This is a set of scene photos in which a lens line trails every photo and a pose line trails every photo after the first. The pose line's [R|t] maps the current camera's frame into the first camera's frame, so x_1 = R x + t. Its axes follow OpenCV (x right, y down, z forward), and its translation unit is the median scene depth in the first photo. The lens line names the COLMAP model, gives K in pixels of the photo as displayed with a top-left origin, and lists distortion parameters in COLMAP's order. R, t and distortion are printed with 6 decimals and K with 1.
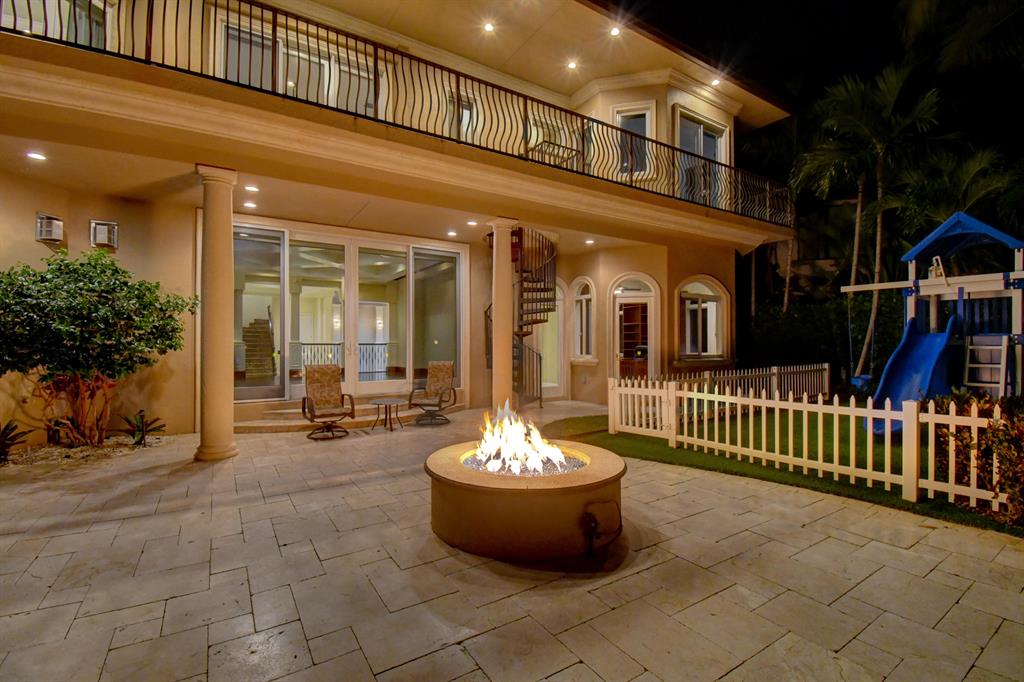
lens RADIAL K [[456.5, 0, 514.1], [0, 456.5, 340.8], [0, 0, 1]] dist [0.001505, -0.016243]
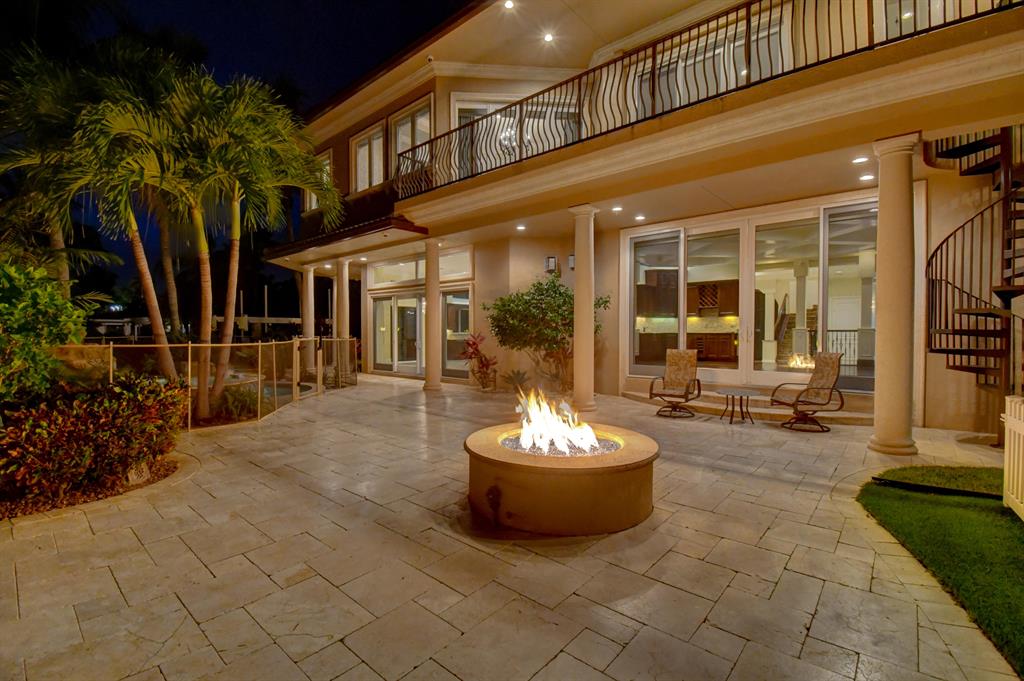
lens RADIAL K [[456.5, 0, 507.9], [0, 456.5, 341.0], [0, 0, 1]] dist [0.001505, -0.016243]
pose [[0.261281, 0.018160, -0.965092, 0.608098], [0.008066, 0.999747, 0.020996, 0.006533], [0.965229, -0.013270, 0.261069, 0.380865]]
